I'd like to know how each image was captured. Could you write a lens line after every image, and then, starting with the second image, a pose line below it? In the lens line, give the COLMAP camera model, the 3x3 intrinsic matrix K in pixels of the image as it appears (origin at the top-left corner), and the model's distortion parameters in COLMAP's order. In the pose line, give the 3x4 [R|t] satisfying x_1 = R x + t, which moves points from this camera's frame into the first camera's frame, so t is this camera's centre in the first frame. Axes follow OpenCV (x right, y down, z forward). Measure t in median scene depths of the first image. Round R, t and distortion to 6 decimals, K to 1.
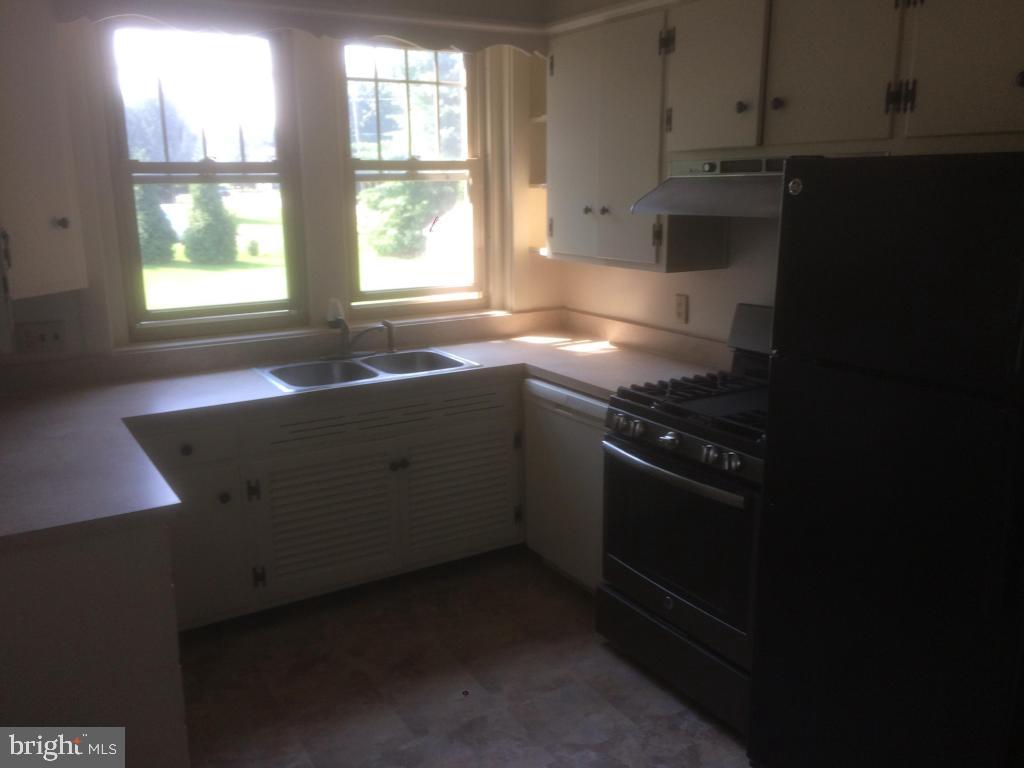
lens RADIAL K [[880.3, 0, 512.6], [0, 880.3, 391.3], [0, 0, 1]] dist [0.066145, -0.087347]
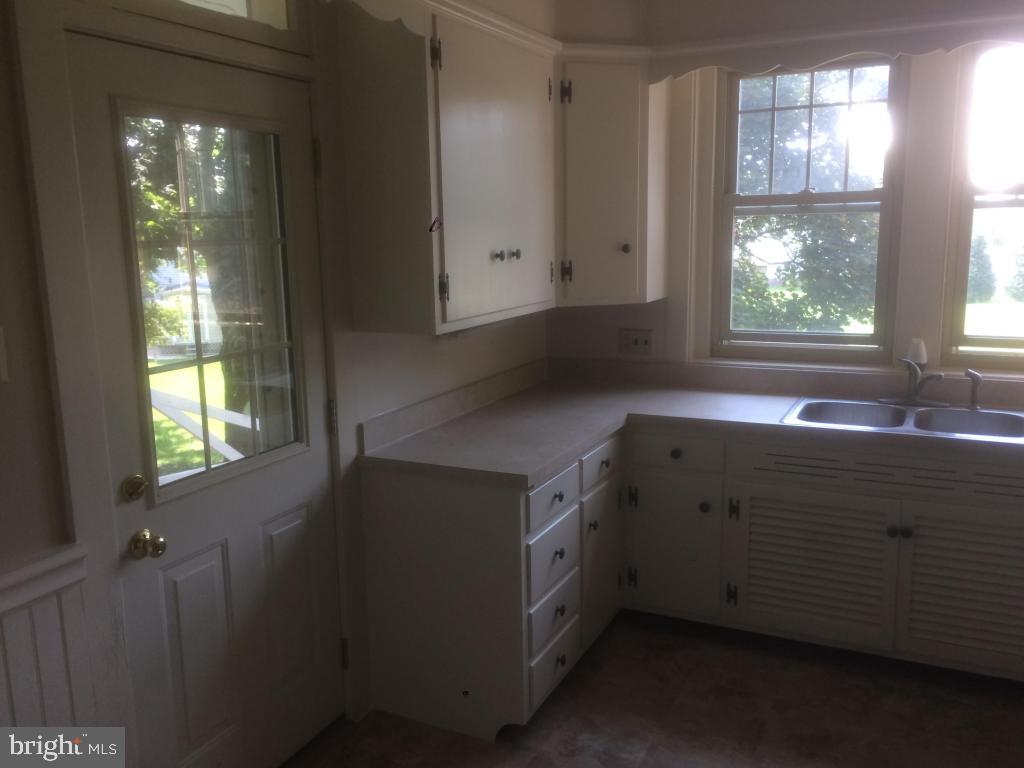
lens RADIAL K [[880.3, 0, 511.2], [0, 880.3, 379.1], [0, 0, 1]] dist [0.066145, -0.087347]
pose [[0.550864, 0.152488, -0.820546, 0.358900], [-0.183799, 0.981194, 0.058951, -0.046595], [0.814105, 0.118342, 0.568532, 0.167186]]
